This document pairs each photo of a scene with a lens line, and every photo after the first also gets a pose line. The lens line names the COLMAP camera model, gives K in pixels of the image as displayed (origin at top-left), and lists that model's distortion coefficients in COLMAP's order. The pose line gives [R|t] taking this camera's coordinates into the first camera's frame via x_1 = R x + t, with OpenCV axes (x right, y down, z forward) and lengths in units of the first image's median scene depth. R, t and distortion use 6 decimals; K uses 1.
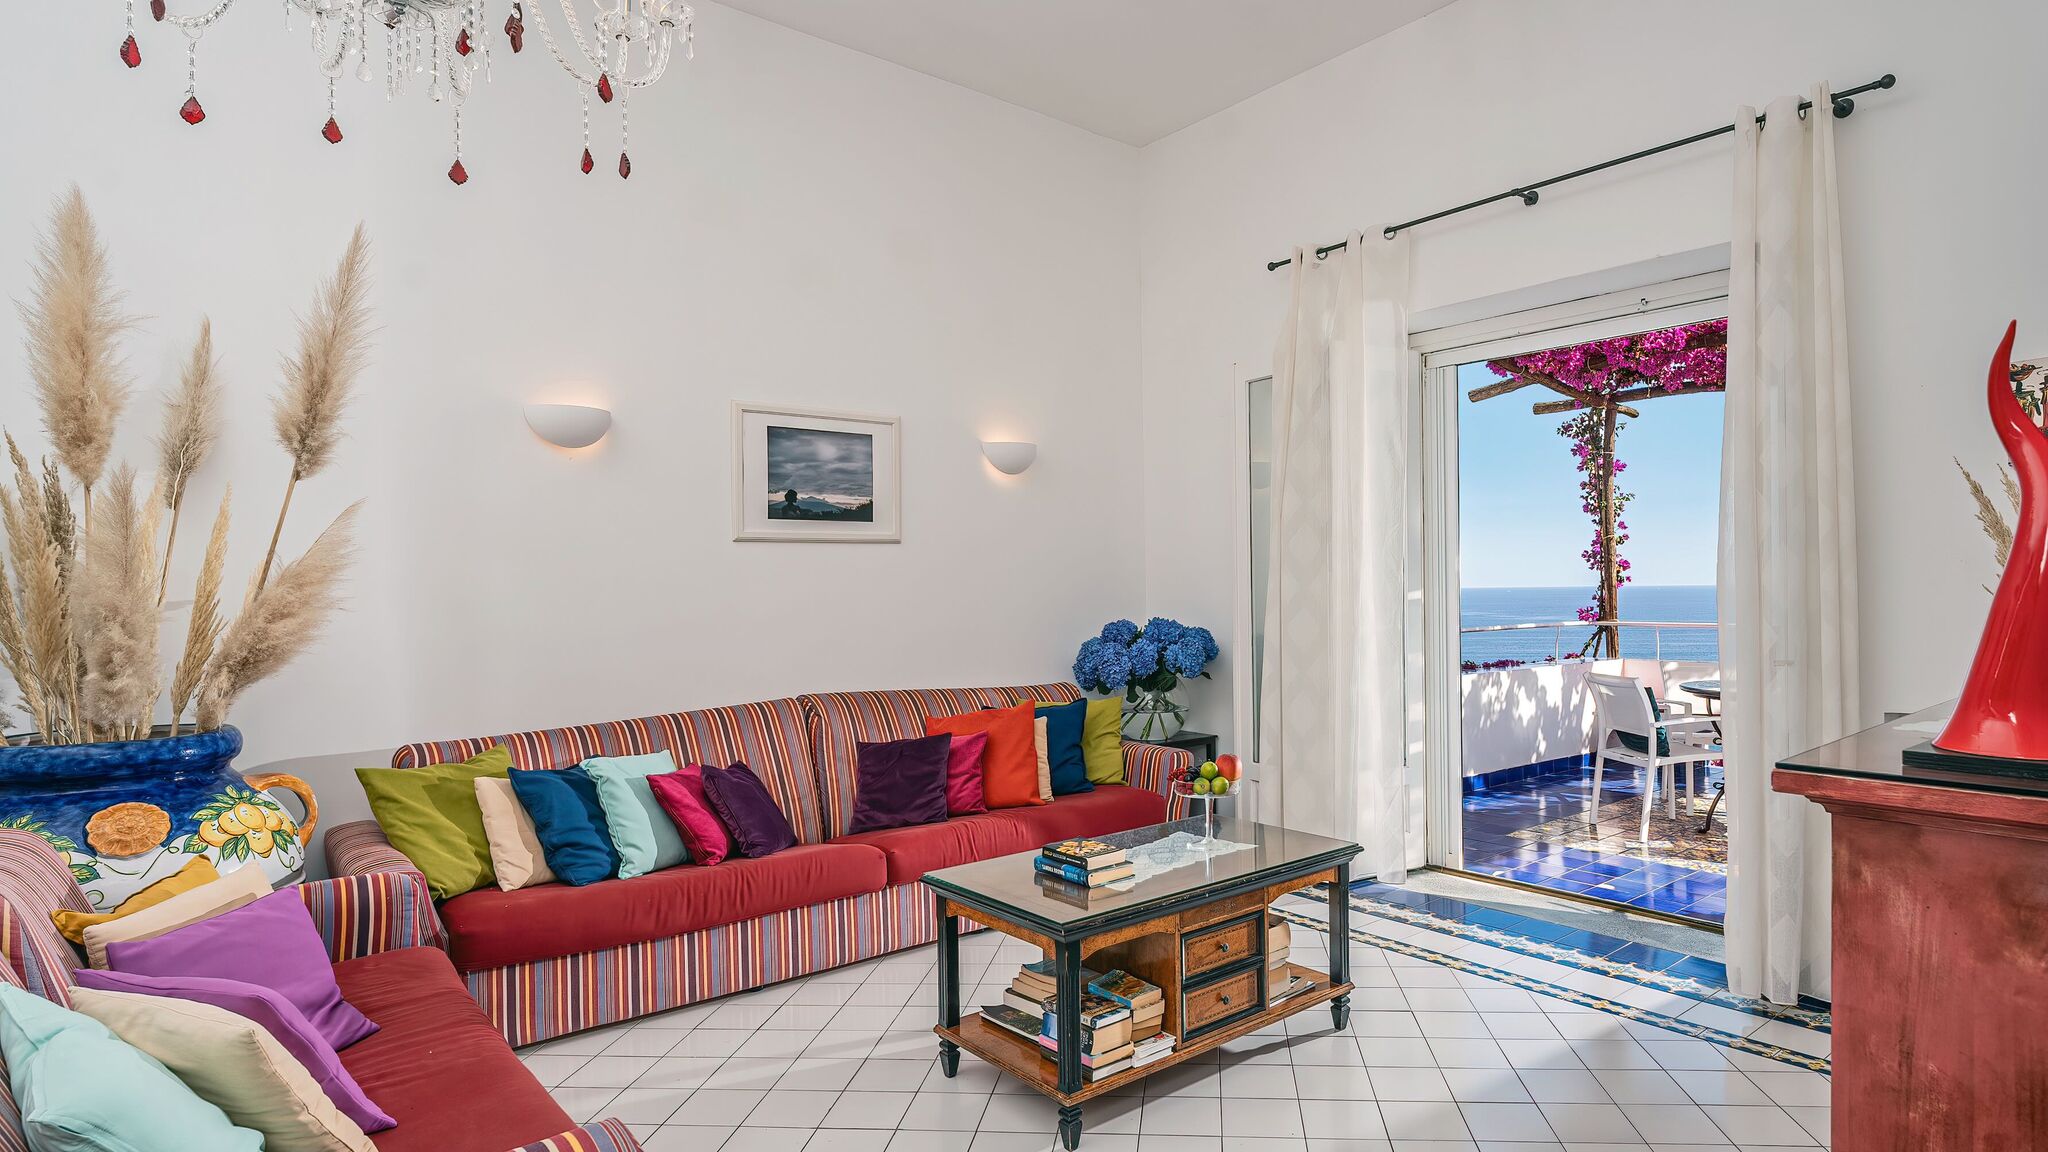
lens RADIAL K [[1074.7, 0, 1118.0], [0, 1074.7, 589.0], [0, 0, 1]] dist [-0.001084, -0.001871]
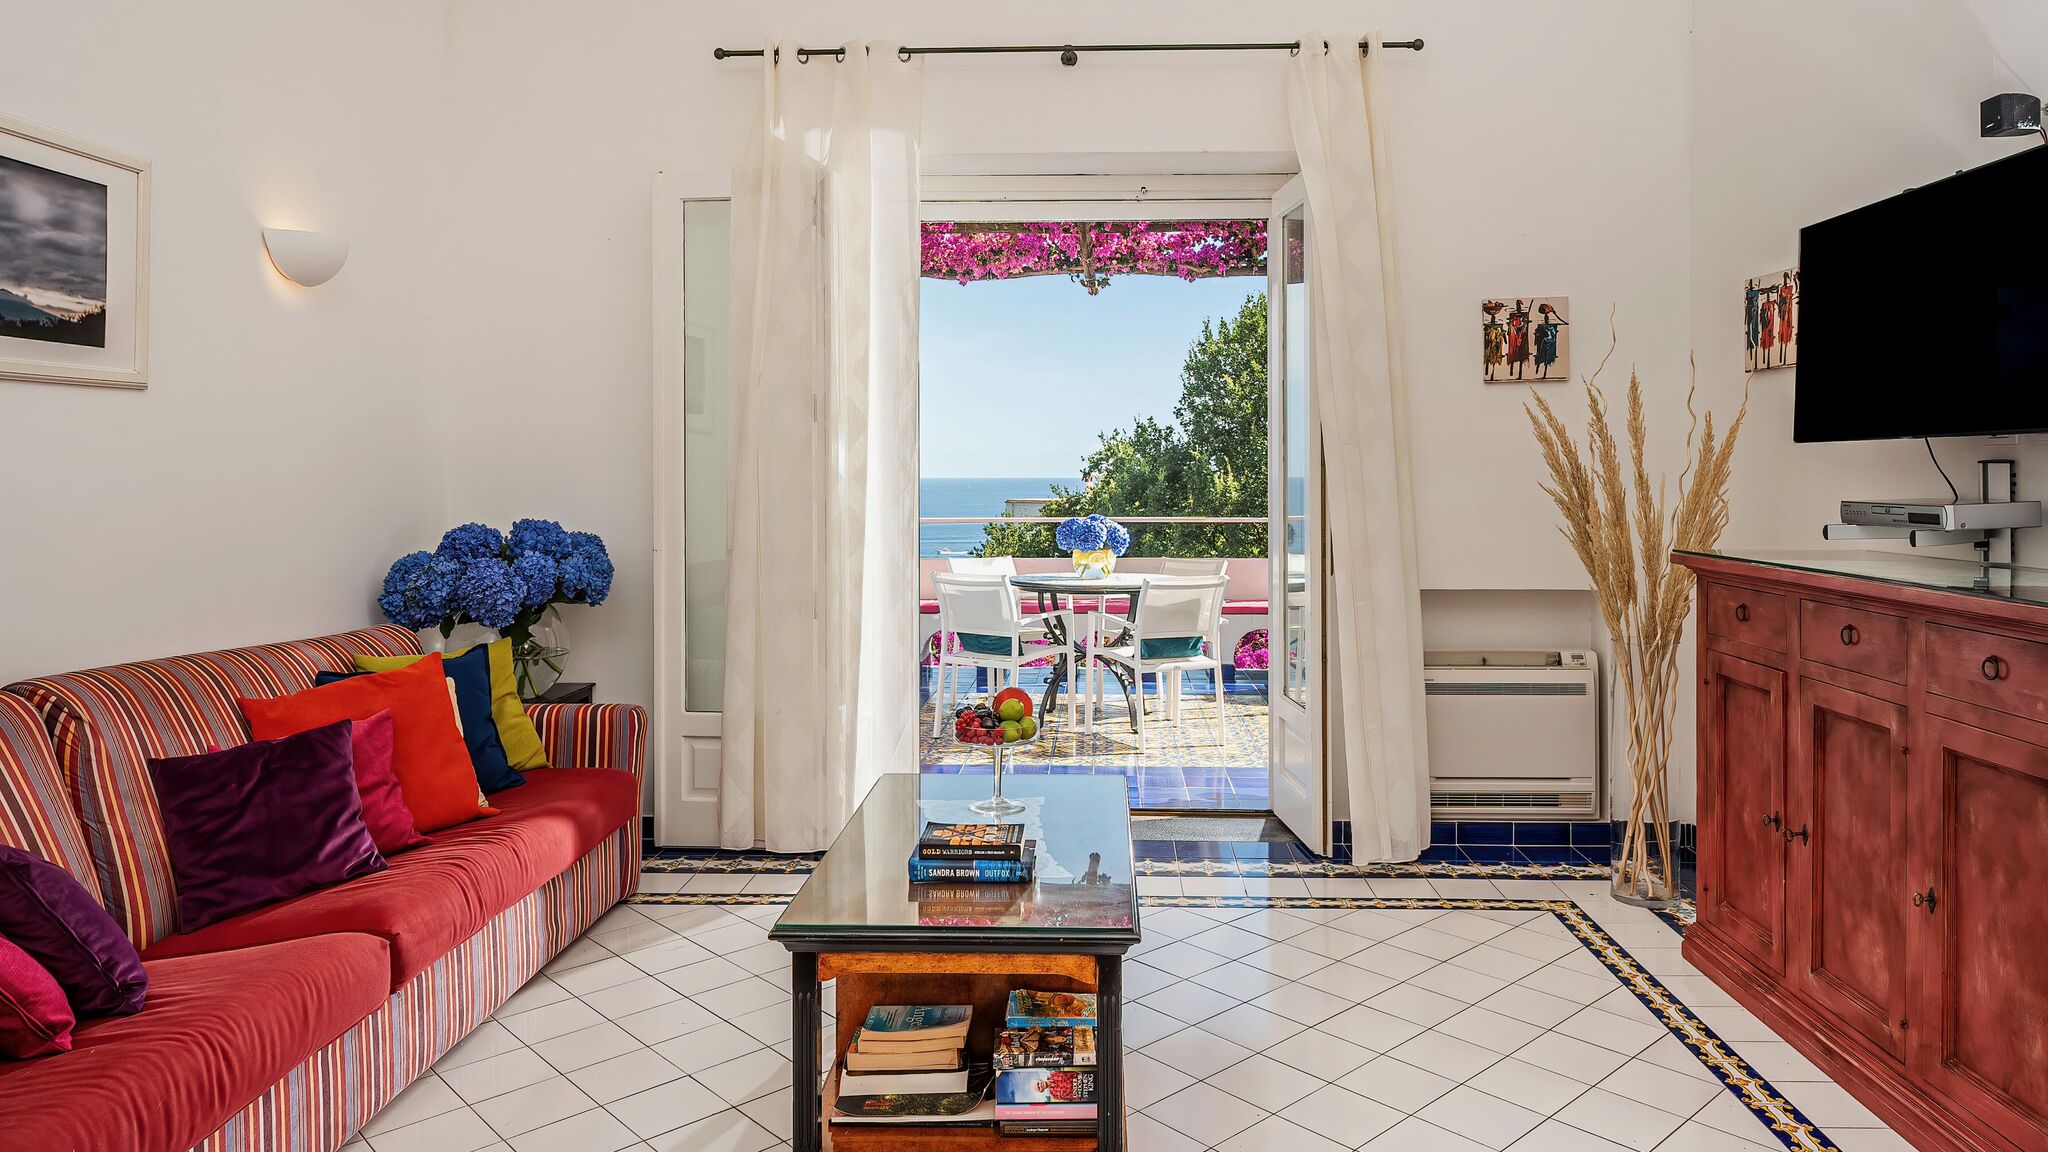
lens RADIAL K [[1296.8, 0, 1034.6], [0, 1296.8, 466.5], [0, 0, 1]] dist [0.007249, 0.001790]
pose [[0.691466, 0.014240, 0.722268, -0.431724], [-0.005490, 0.999880, -0.014458, 0.004101], [-0.722388, 0.006032, 0.691462, 0.247489]]
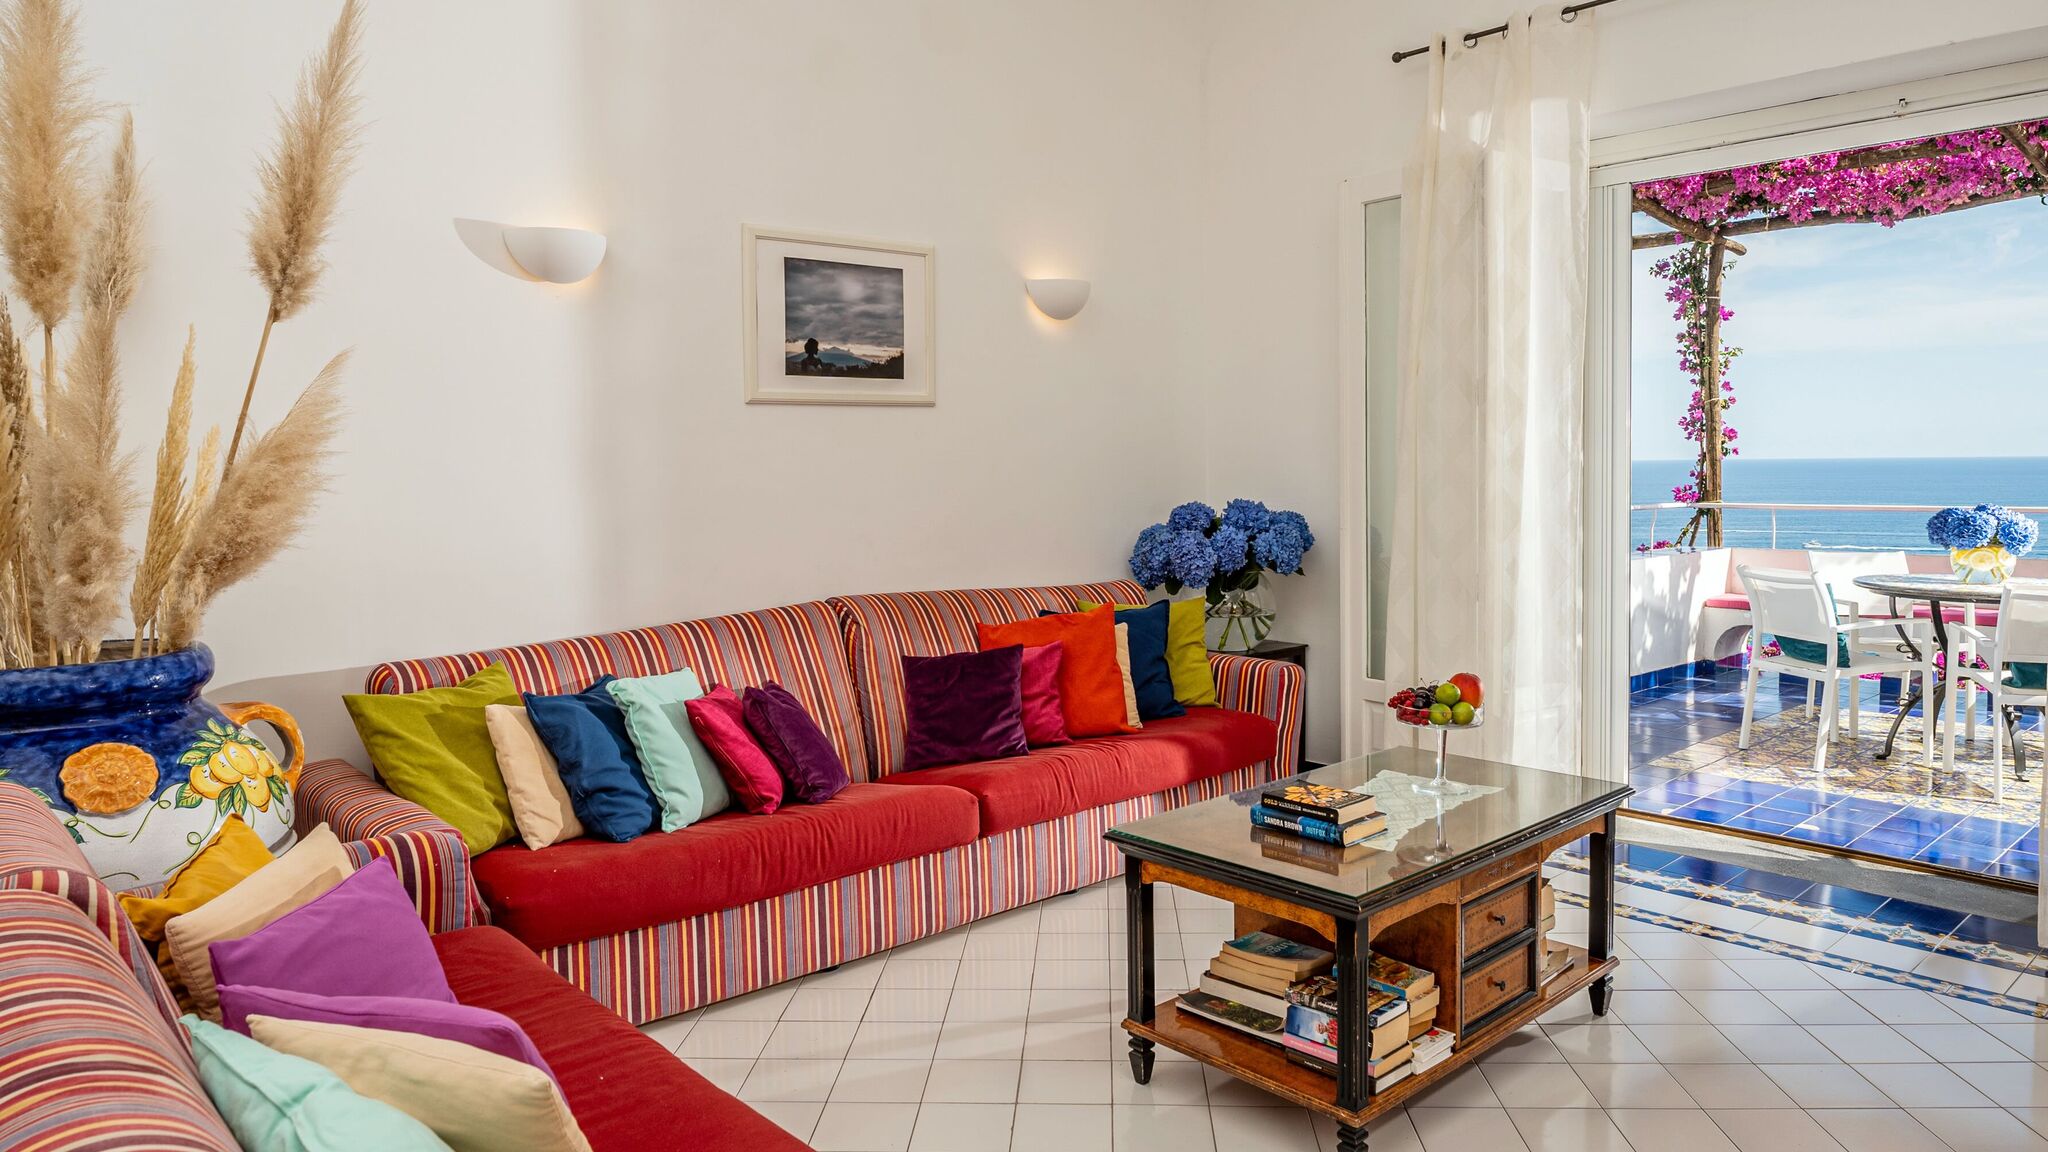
lens RADIAL K [[1279.4, 0, 1026.4], [0, 1279.4, 515.1], [0, 0, 1]] dist [-0.006293, -0.019975]
pose [[0.999895, -0.001943, 0.014385, -0.173748], [0.001377, 0.999228, 0.039260, 0.000892], [-0.014450, -0.039236, 0.999125, 0.057175]]
